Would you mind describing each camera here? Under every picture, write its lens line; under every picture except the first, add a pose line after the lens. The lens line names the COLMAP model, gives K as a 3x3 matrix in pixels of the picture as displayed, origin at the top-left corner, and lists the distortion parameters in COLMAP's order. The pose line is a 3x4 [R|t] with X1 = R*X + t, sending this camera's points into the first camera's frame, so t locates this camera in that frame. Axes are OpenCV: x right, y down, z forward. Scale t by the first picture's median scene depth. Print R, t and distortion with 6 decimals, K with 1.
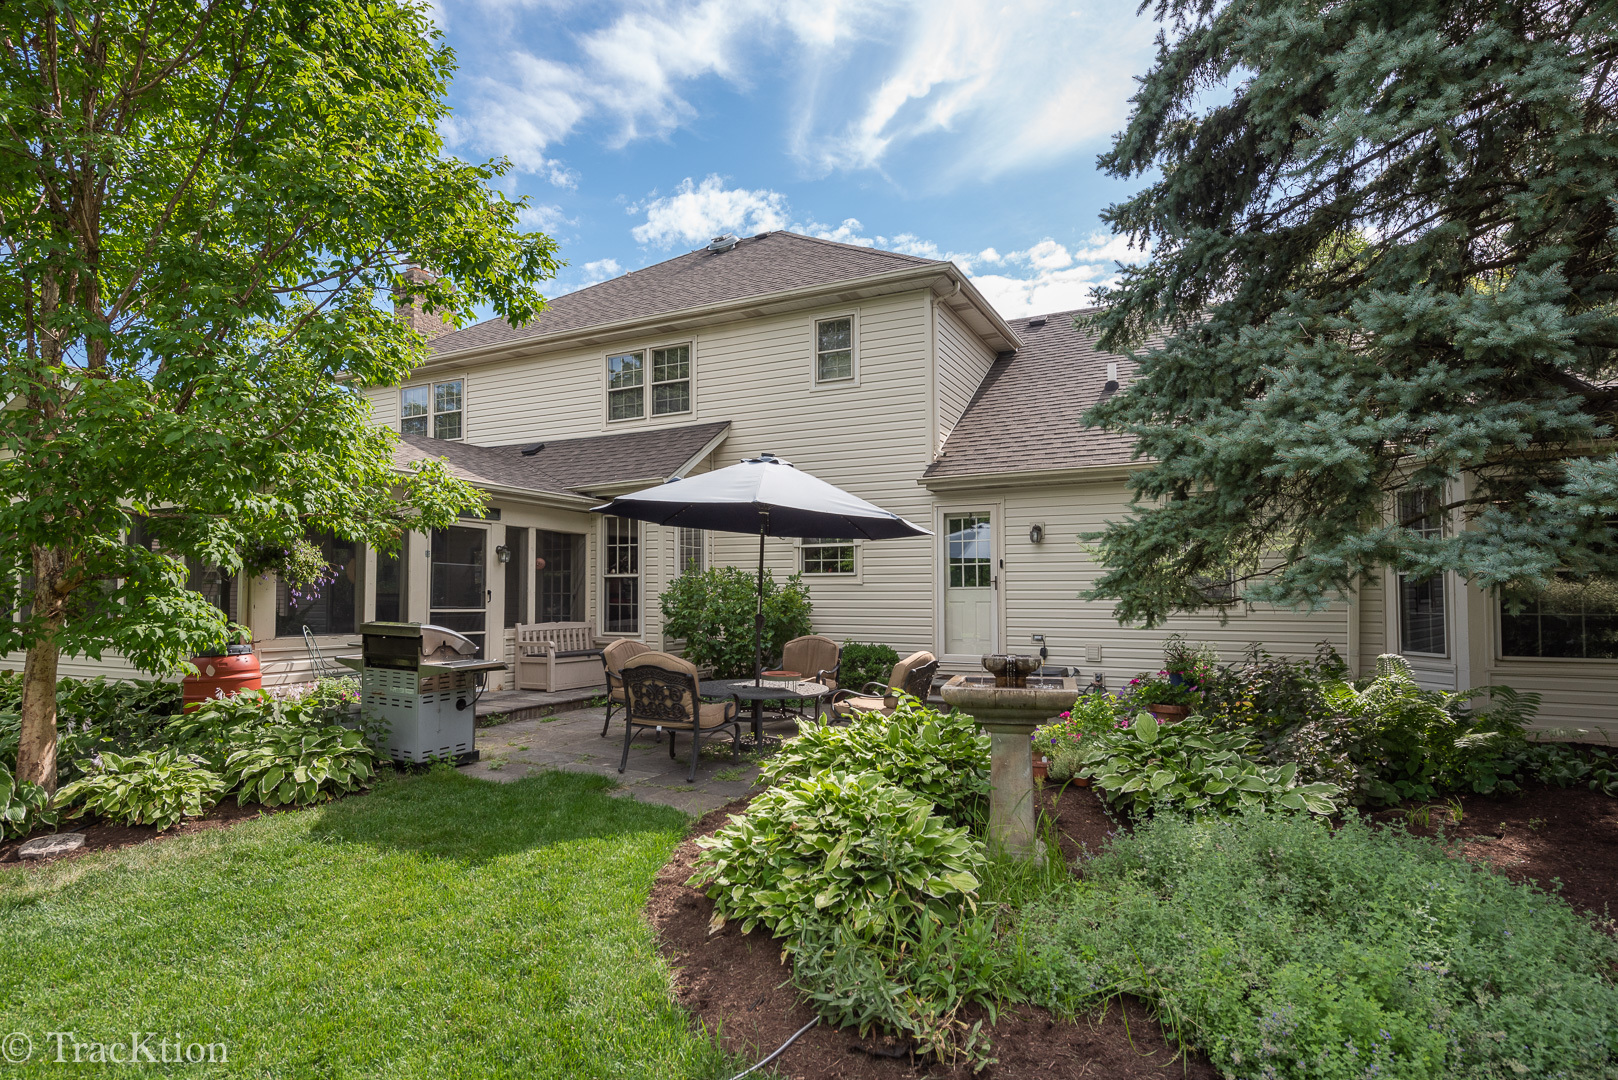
lens RADIAL K [[864.1, 0, 816.3], [0, 864.1, 563.3], [0, 0, 1]] dist [0.025937, 0.000058]
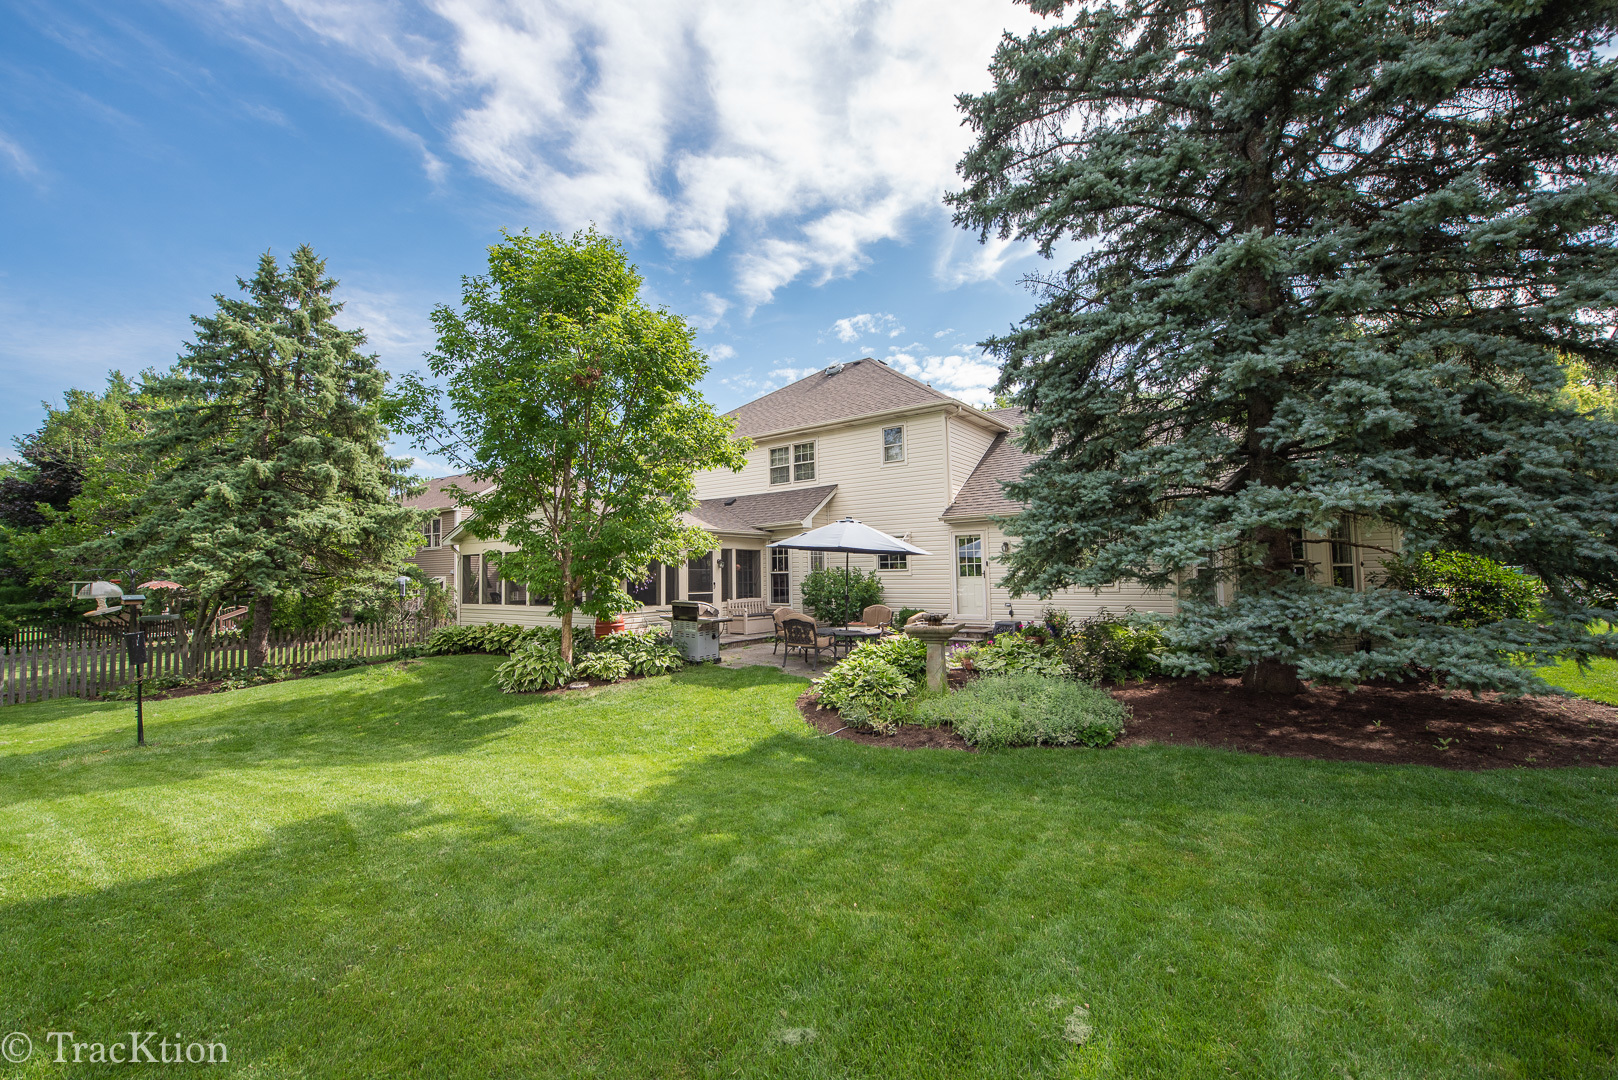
lens RADIAL K [[650.4, 0, 803.1], [0, 650.4, 539.4], [0, 0, 1]] dist [0.000136, 0.000049]
pose [[0.983638, -0.024797, -0.178443, 0.089411], [0.022405, 0.999630, -0.015408, -0.041529], [0.178759, 0.011158, 0.983830, -0.437619]]
